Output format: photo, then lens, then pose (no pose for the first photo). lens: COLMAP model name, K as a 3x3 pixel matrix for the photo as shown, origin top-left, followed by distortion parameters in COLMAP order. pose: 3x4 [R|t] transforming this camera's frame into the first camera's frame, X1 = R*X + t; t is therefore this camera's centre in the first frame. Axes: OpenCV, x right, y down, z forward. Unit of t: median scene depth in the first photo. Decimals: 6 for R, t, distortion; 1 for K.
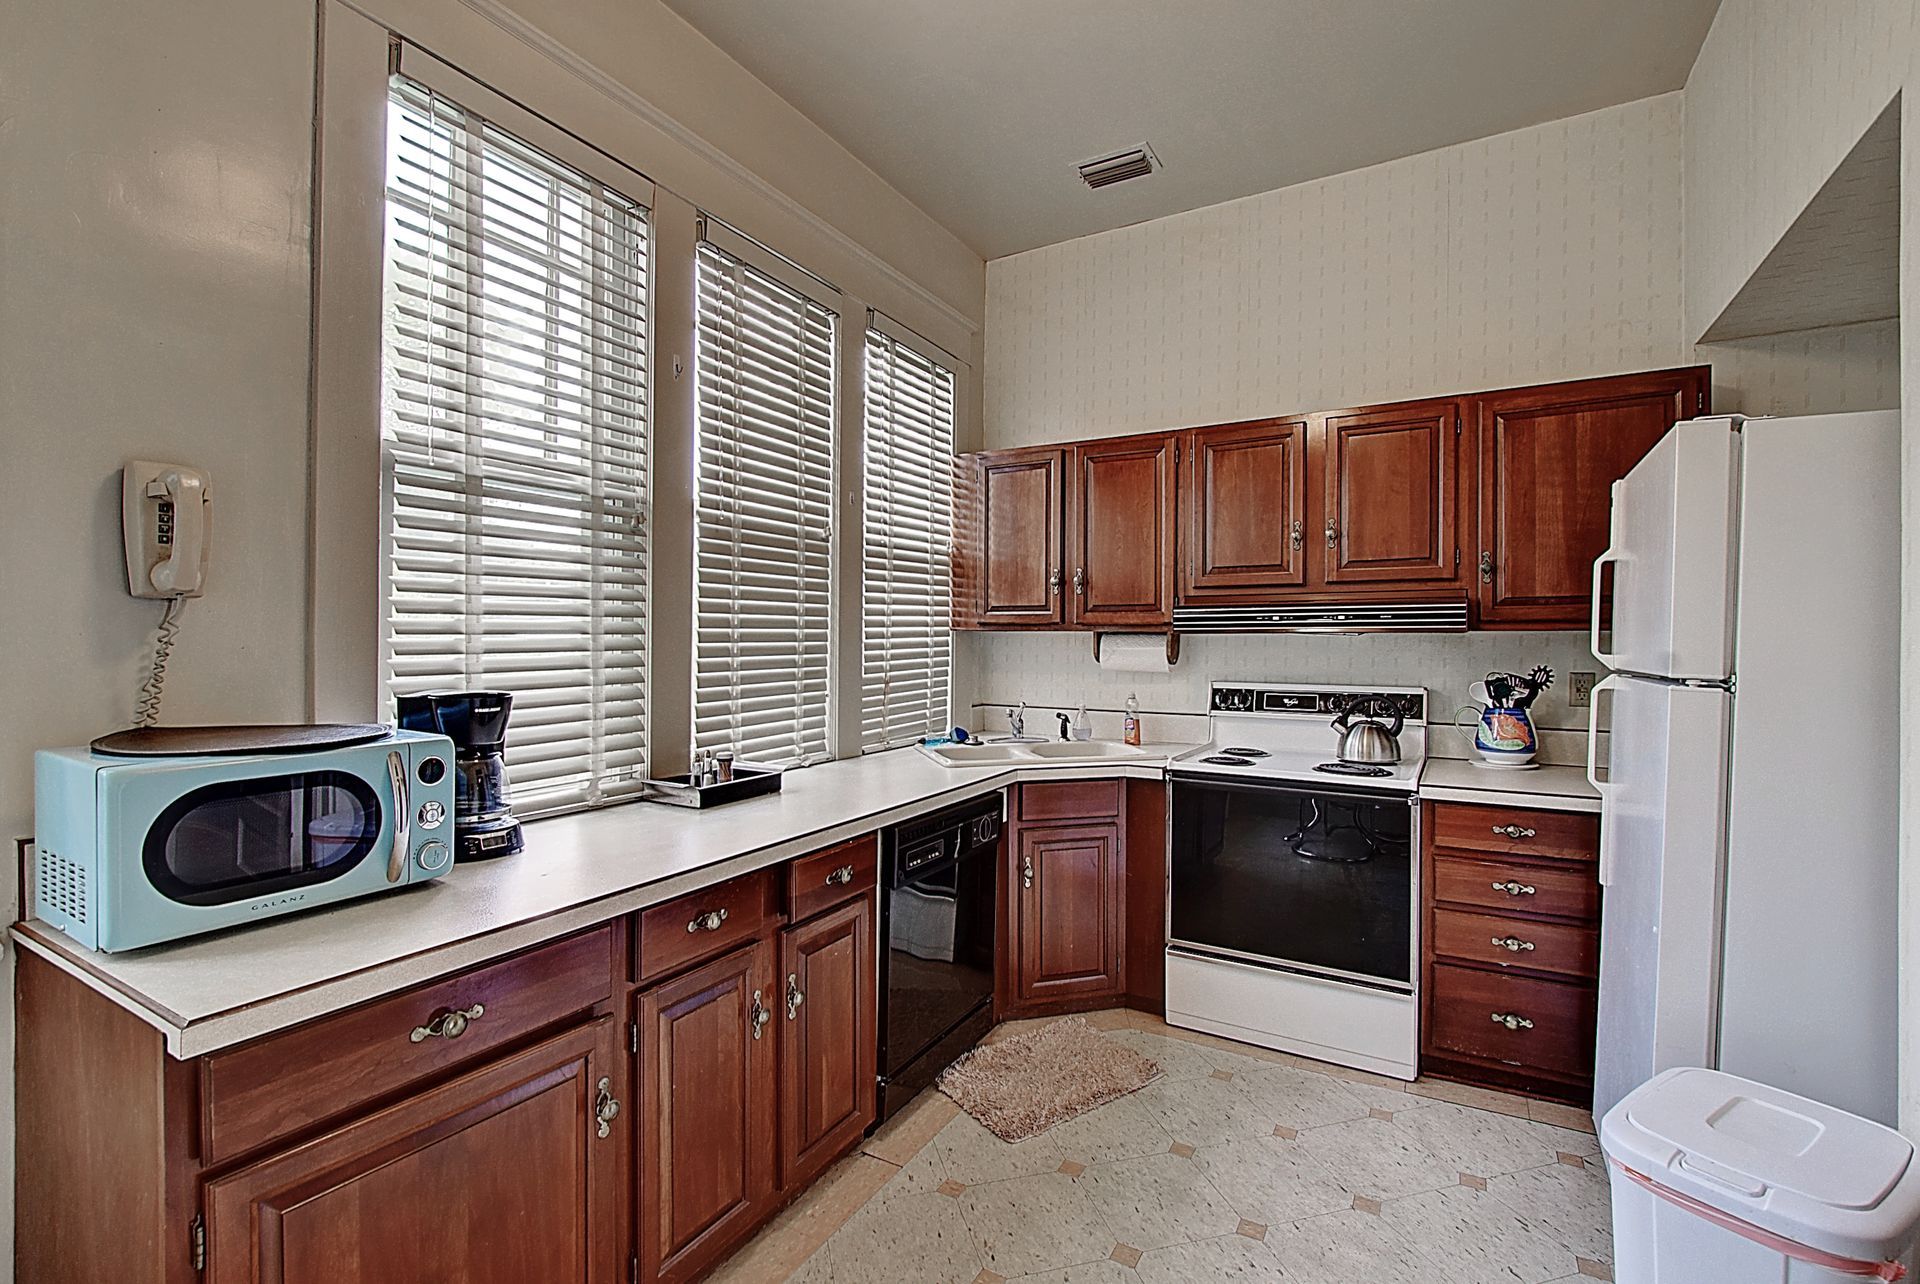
lens RADIAL K [[843.7, 0, 962.1], [0, 843.7, 645.3], [0, 0, 1]] dist [0.002383, 0.000166]
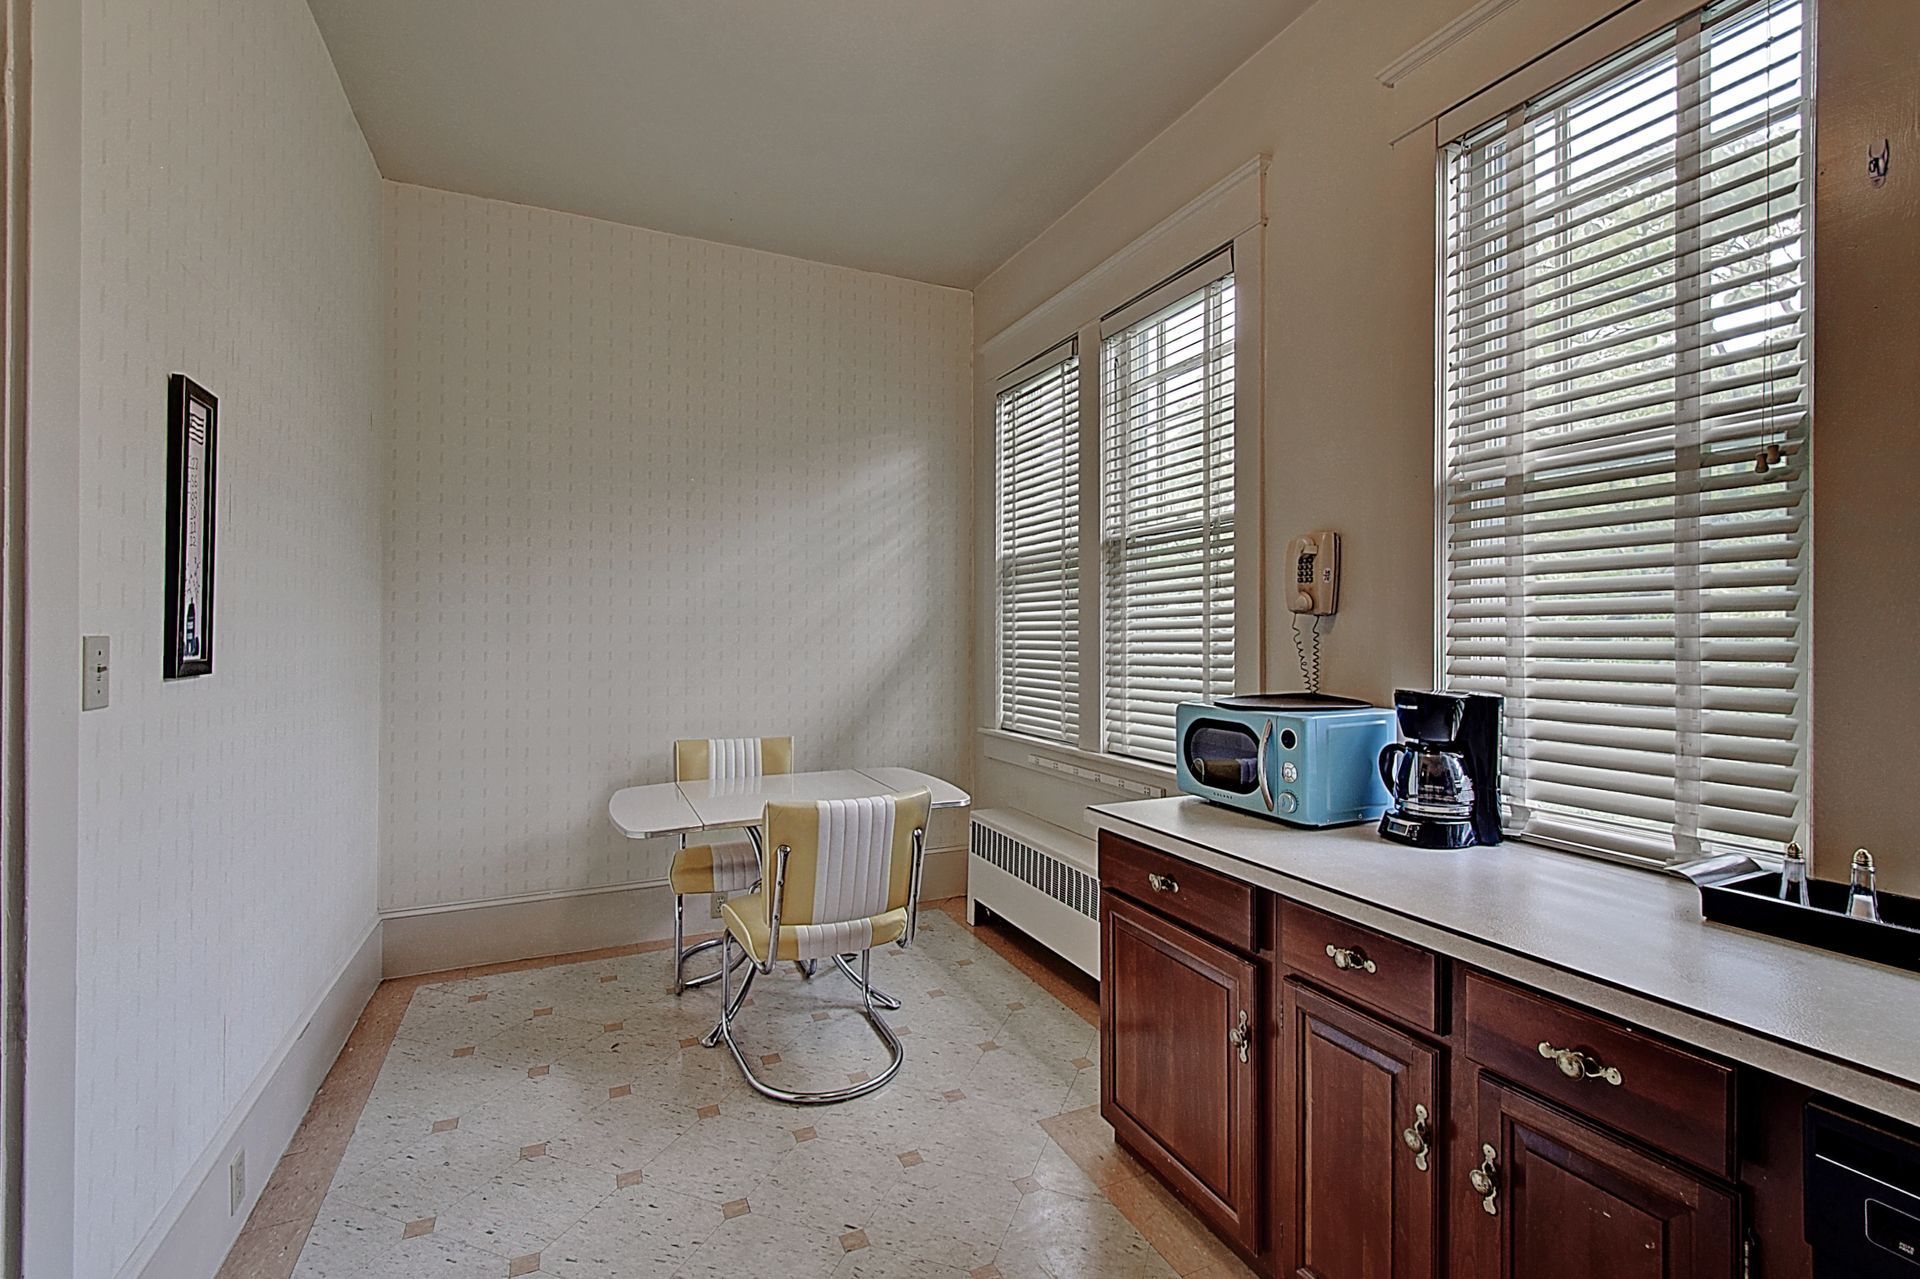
lens RADIAL K [[843.7, 0, 961.4], [0, 843.7, 634.8], [0, 0, 1]] dist [0.002383, 0.000166]
pose [[-0.550814, -0.012453, -0.834535, 0.601005], [-0.017901, 0.999835, -0.003105, -0.002106], [0.834436, 0.013229, -0.550946, 1.037541]]
